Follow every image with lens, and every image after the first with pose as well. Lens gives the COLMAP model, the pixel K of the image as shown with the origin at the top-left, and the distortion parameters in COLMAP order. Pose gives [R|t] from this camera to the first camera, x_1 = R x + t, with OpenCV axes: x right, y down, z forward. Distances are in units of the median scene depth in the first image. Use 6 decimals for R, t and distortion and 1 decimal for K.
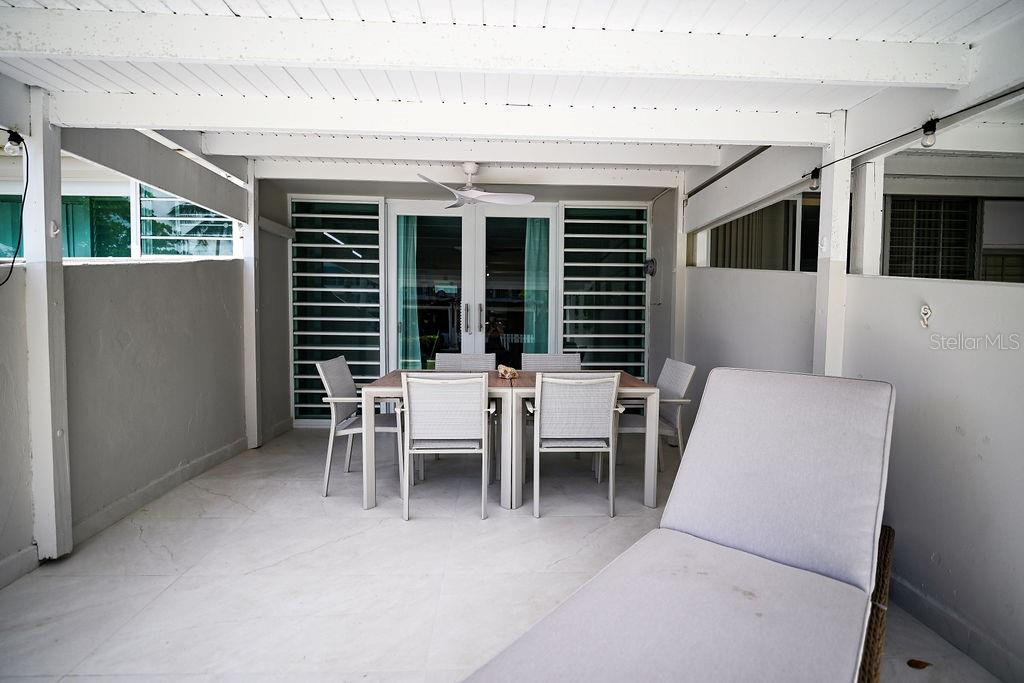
lens RADIAL K [[475.6, 0, 521.7], [0, 475.6, 344.6], [0, 0, 1]] dist [-0.015296, 0.000108]
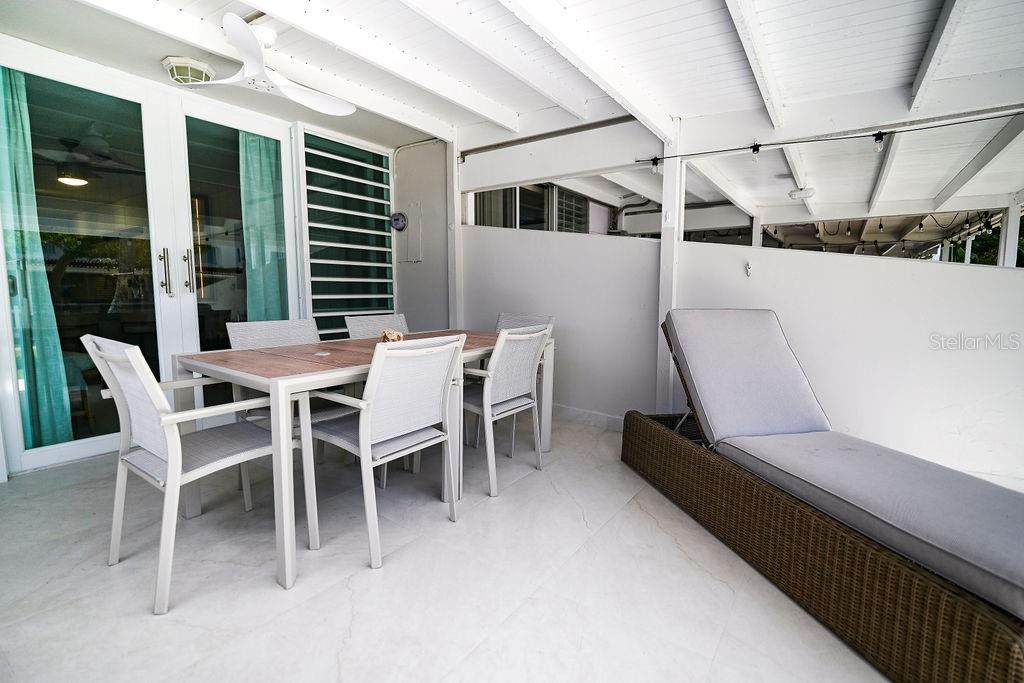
lens RADIAL K [[475.6, 0, 516.7], [0, 475.6, 337.1], [0, 0, 1]] dist [-0.015296, 0.000108]
pose [[0.597750, -0.081553, 0.797524, -0.346848], [0.043676, 0.996648, 0.069179, 0.008972], [-0.800492, -0.006519, 0.599308, 0.253627]]
